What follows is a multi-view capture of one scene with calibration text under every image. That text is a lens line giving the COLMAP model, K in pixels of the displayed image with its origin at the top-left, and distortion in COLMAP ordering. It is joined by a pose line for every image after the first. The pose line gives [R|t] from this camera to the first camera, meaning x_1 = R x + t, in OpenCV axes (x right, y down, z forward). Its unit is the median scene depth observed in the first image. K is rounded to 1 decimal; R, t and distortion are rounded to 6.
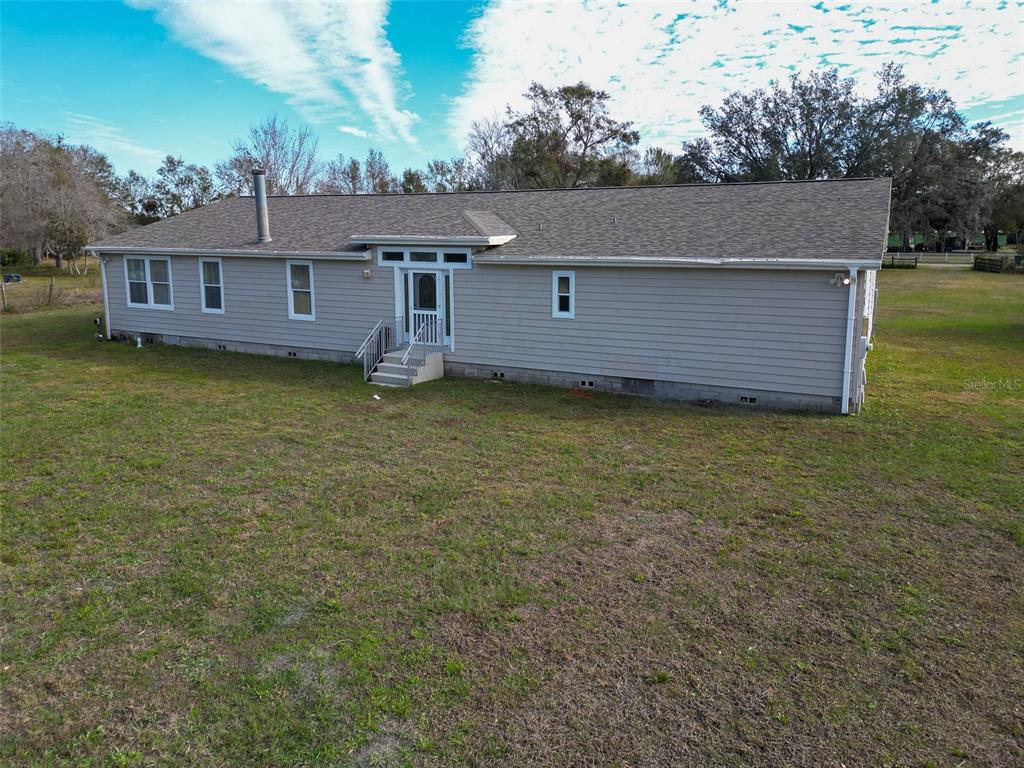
lens RADIAL K [[719.4, 0, 511.7], [0, 719.4, 393.6], [0, 0, 1]] dist [0.071741, -0.057004]
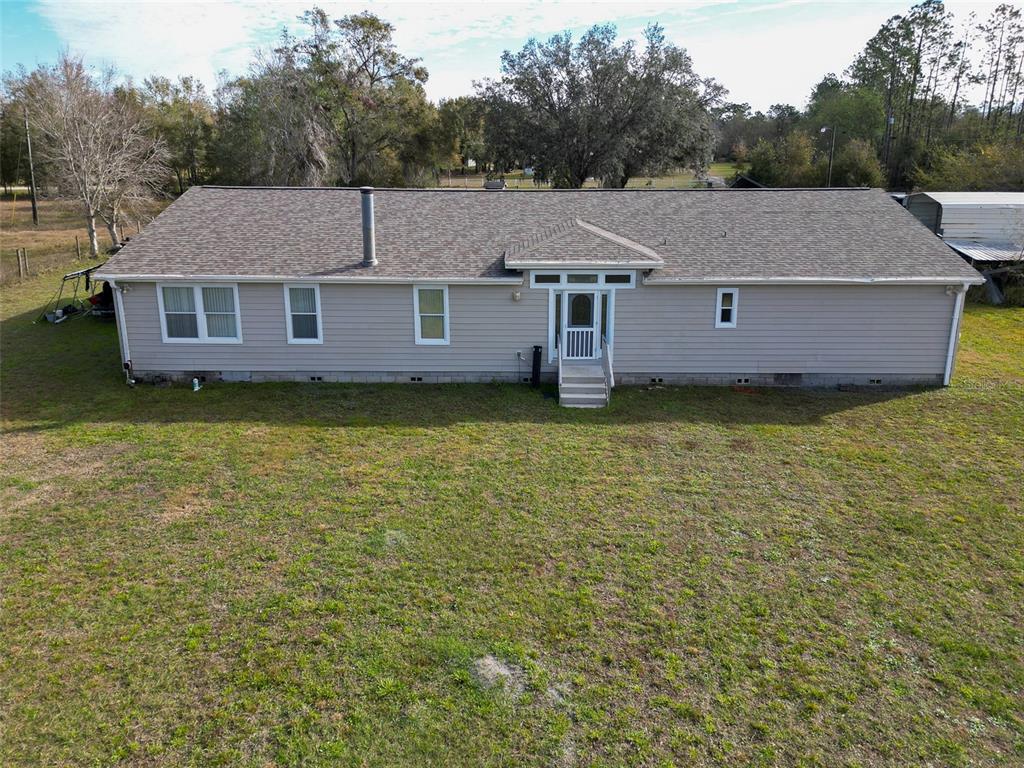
lens RADIAL K [[719.4, 0, 514.1], [0, 719.4, 376.2], [0, 0, 1]] dist [0.071741, -0.057004]
pose [[0.896569, -0.139390, 0.420398, -0.667228], [0.096149, 0.987804, 0.122469, -0.185237], [-0.432342, -0.069381, 0.899037, 0.084856]]
